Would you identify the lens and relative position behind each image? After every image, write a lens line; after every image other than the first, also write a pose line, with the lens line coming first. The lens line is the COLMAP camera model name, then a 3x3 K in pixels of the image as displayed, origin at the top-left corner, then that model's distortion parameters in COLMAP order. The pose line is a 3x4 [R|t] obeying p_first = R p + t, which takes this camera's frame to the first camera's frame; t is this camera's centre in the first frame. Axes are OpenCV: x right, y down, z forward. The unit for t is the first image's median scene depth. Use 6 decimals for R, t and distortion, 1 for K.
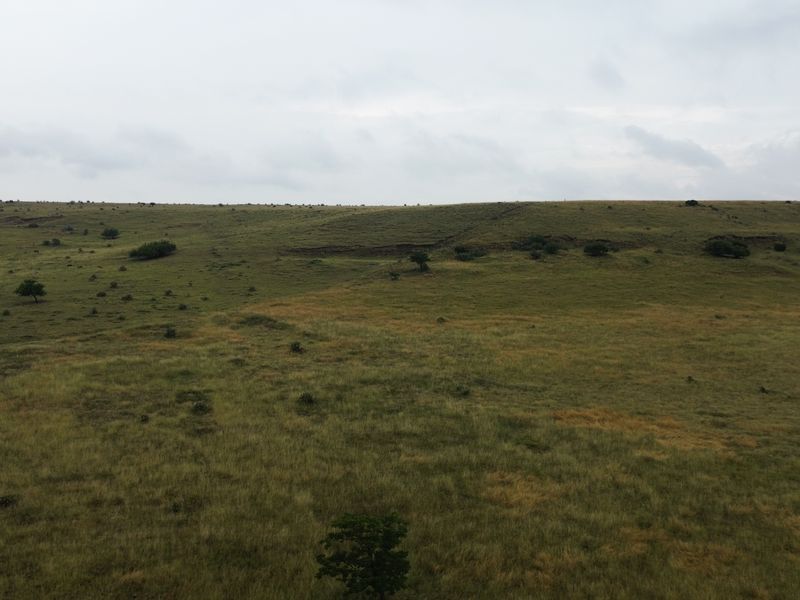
lens RADIAL K [[715.1, 0, 396.5], [0, 715.1, 299.8], [0, 0, 1]] dist [0.020030, -0.008566]
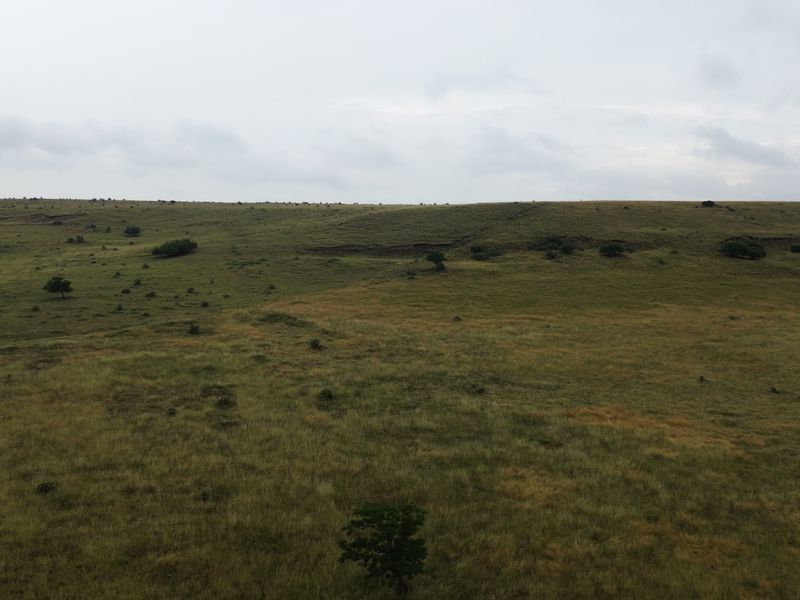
lens RADIAL K [[715.1, 0, 396.4], [0, 715.1, 294.7], [0, 0, 1]] dist [0.020030, -0.008566]
pose [[0.999738, 0.006876, -0.021833, -0.002825], [-0.006961, 0.999969, -0.003800, -0.002379], [0.021806, 0.003951, 0.999754, -0.028376]]
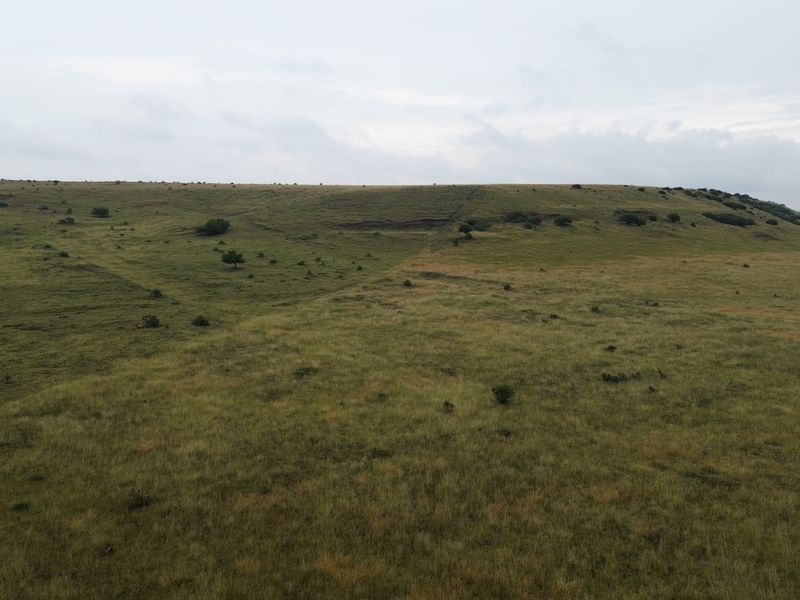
lens RADIAL K [[730.6, 0, 397.2], [0, 730.6, 305.0], [0, 0, 1]] dist [0.019487, 0.000000]
pose [[0.932216, -0.052495, 0.358075, -1.070376], [0.039141, 0.998245, 0.044447, 0.031627], [-0.359780, -0.027419, 0.932634, -0.409650]]
